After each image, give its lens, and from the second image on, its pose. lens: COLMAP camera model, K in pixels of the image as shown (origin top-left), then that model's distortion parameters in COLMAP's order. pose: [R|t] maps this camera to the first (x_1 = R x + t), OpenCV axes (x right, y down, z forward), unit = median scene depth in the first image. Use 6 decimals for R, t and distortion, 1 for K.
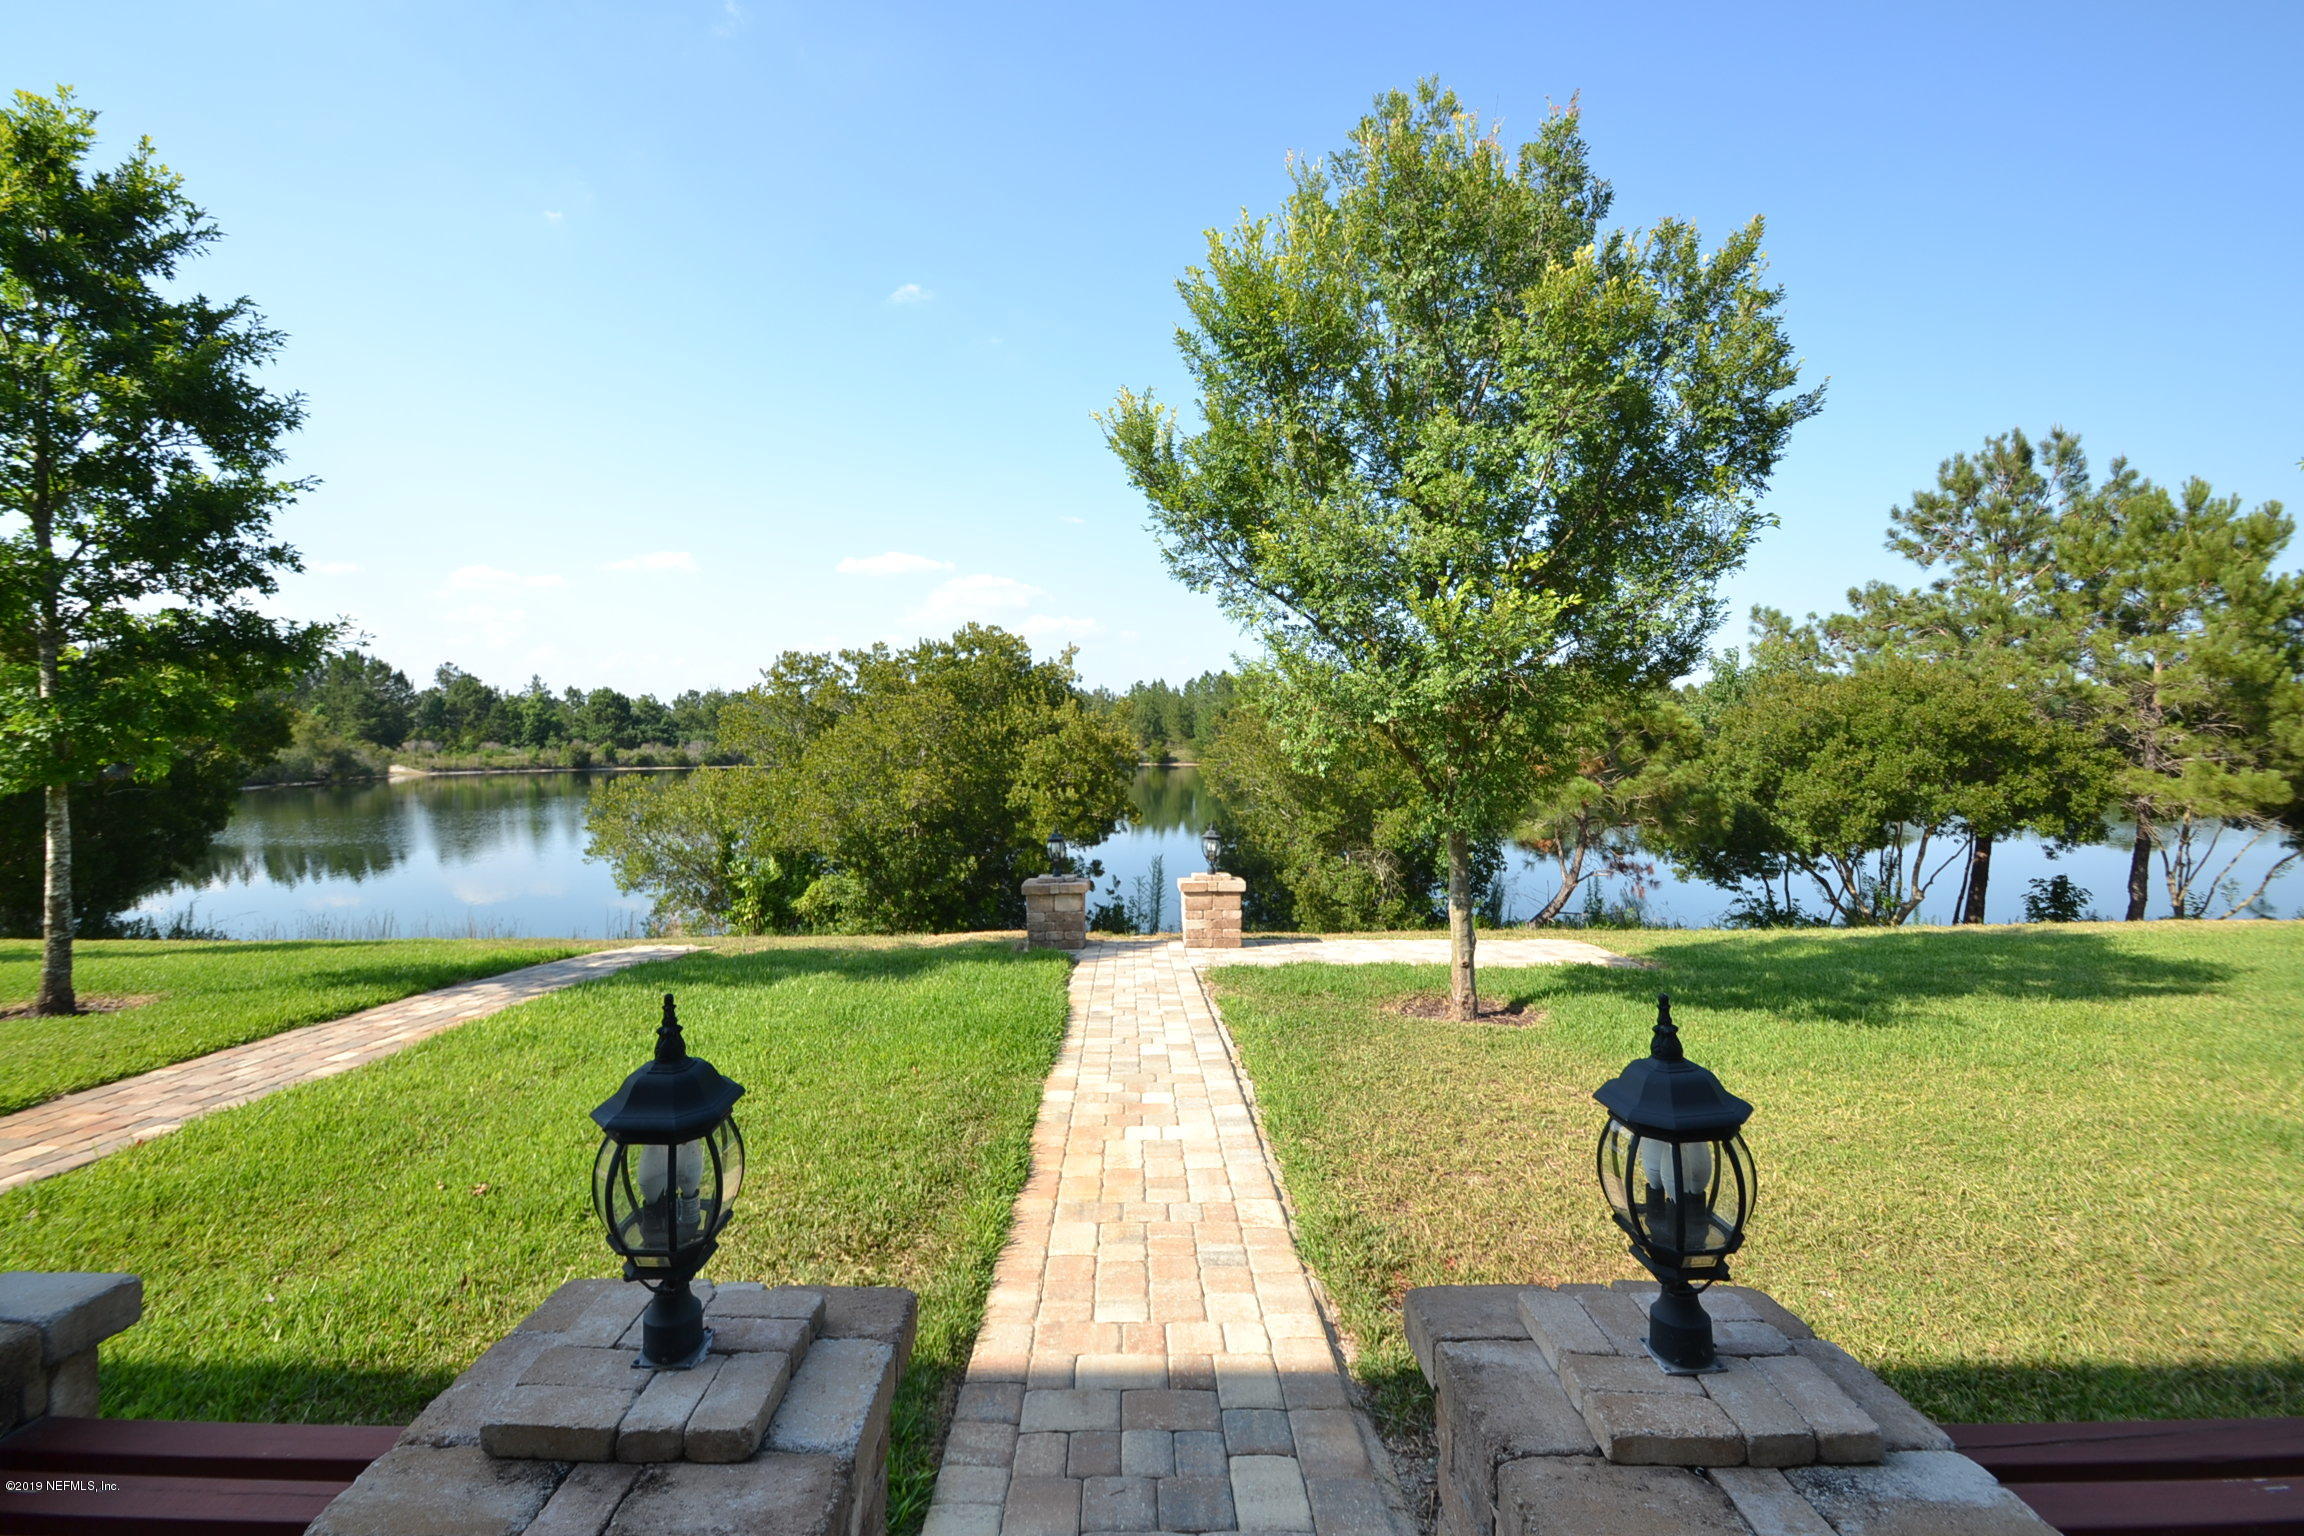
lens RADIAL K [[992.1, 0, 1152.0], [0, 992.1, 768.0], [0, 0, 1]] dist [0.000304, -0.000014]
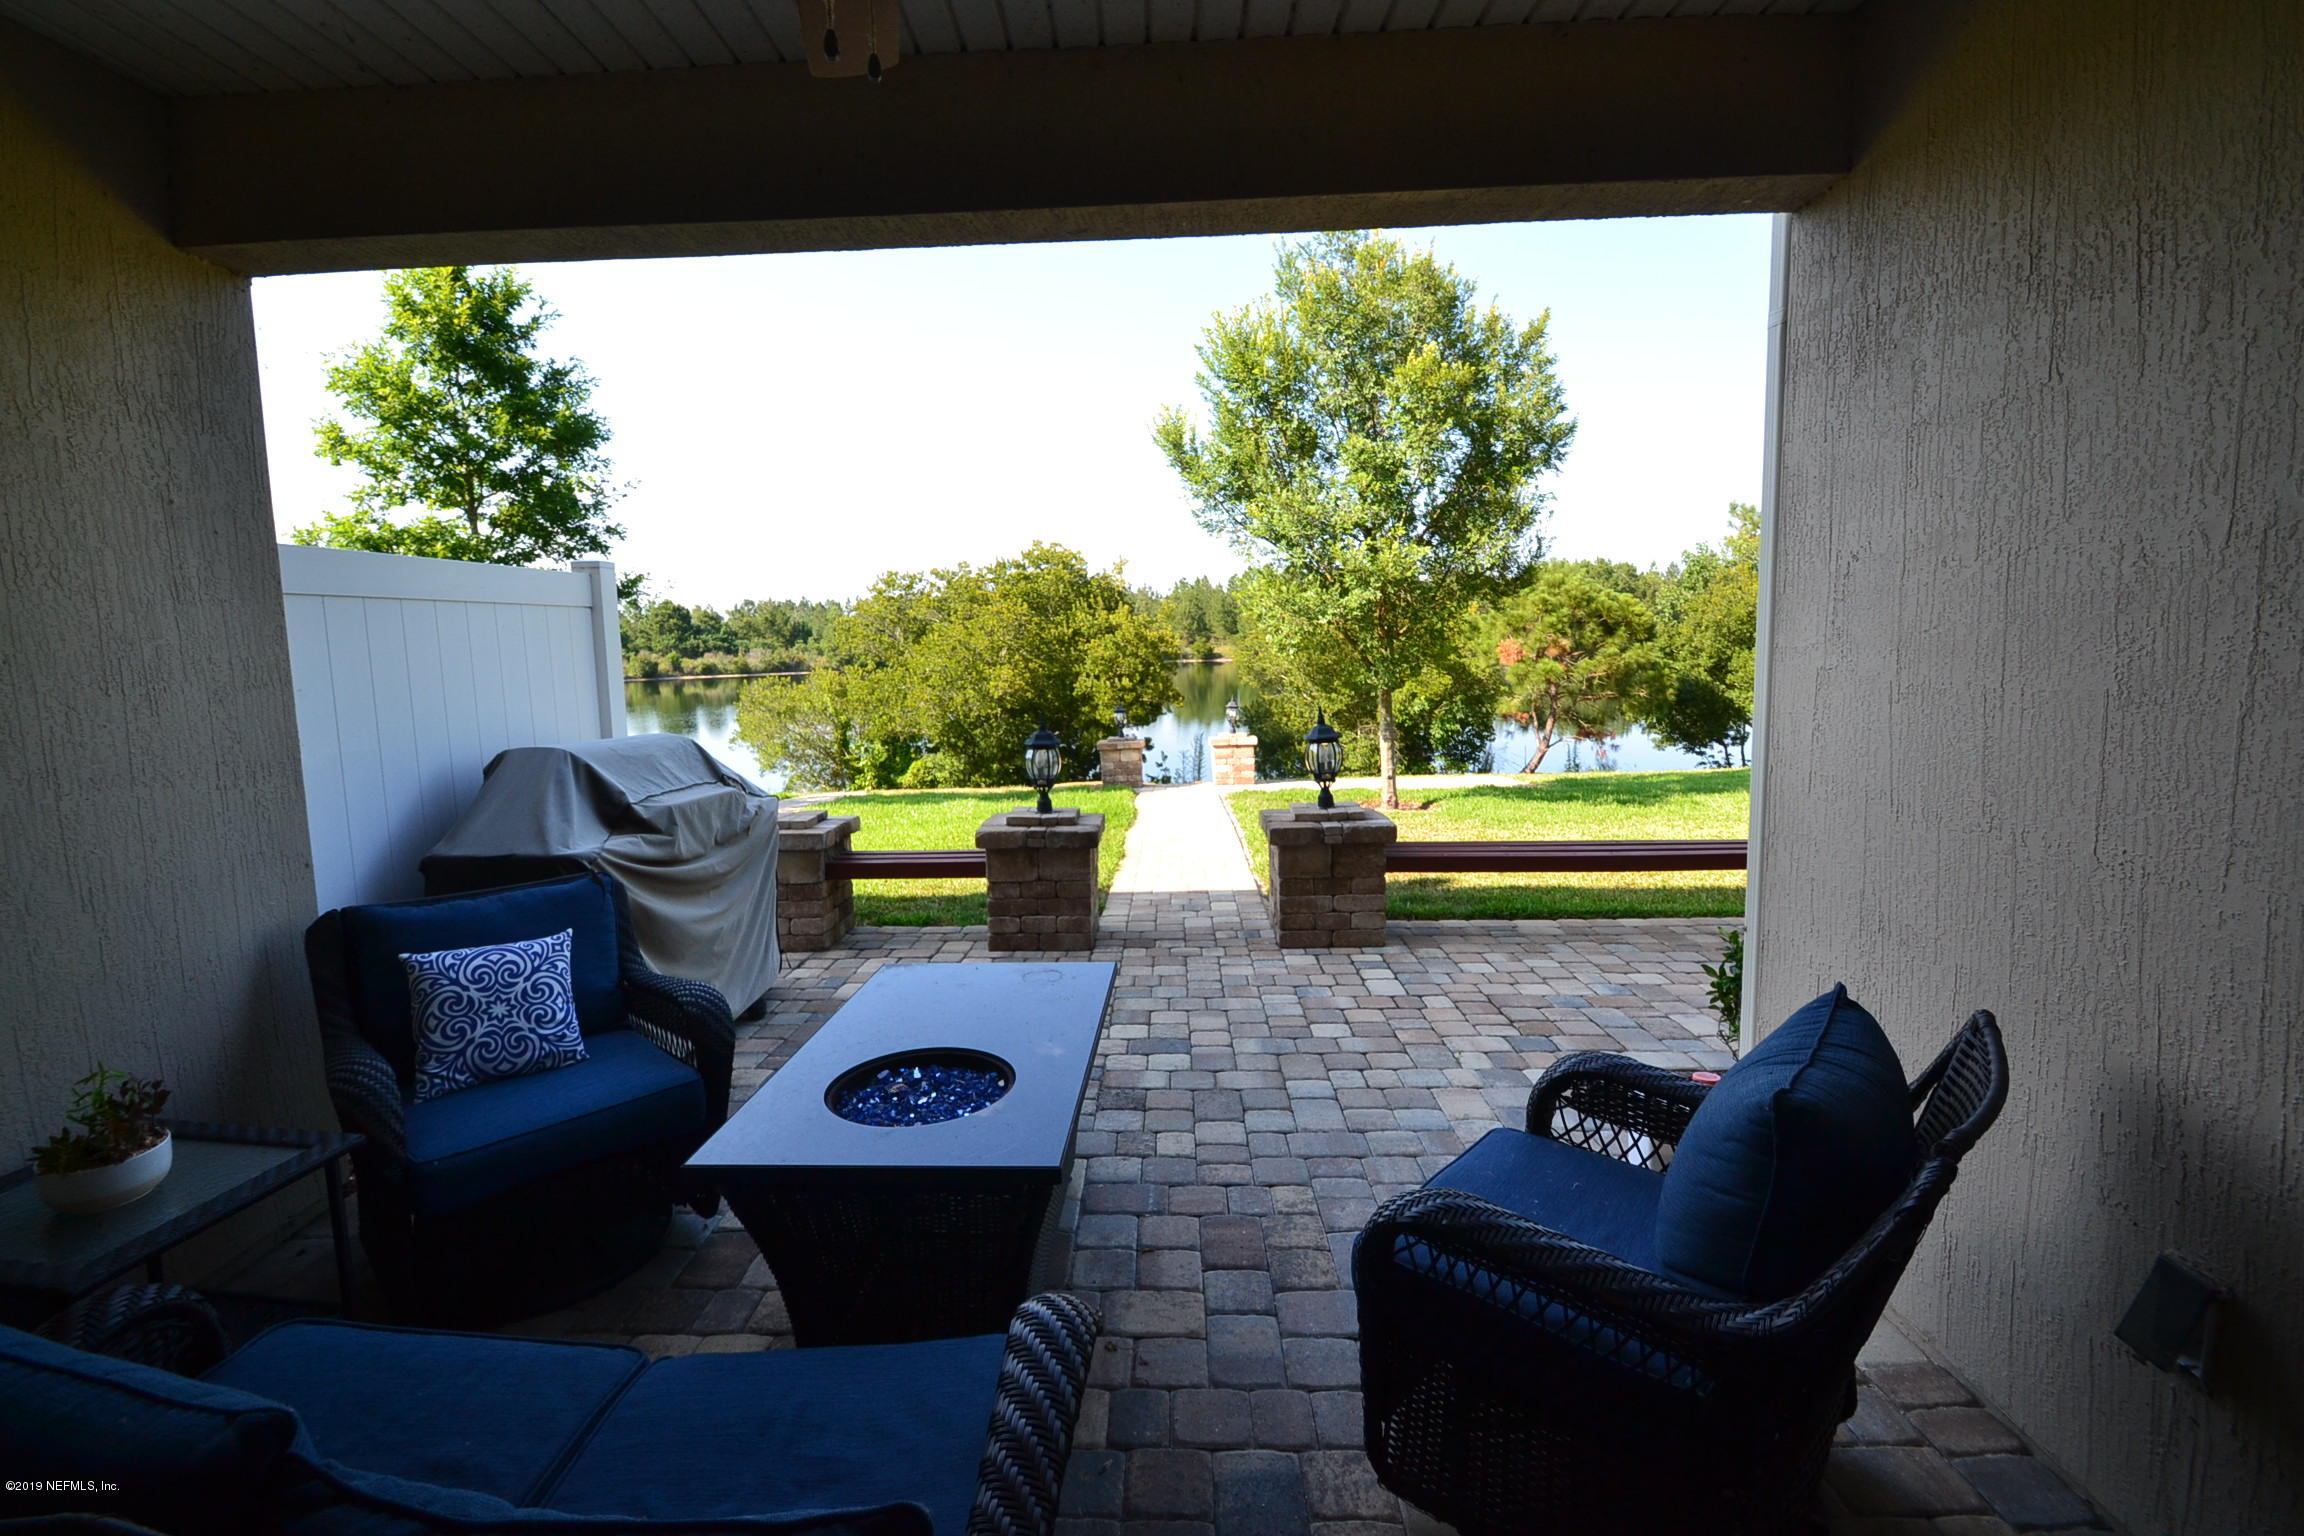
lens RADIAL K [[988.3, 0, 1122.4], [0, 988.3, 735.8], [0, 0, 1]] dist [-0.001207, 0.000050]
pose [[0.996891, -0.017950, -0.076723, 0.006714], [0.023327, 0.997290, 0.069776, 0.005952], [0.075263, -0.071348, 0.994608, -0.216214]]
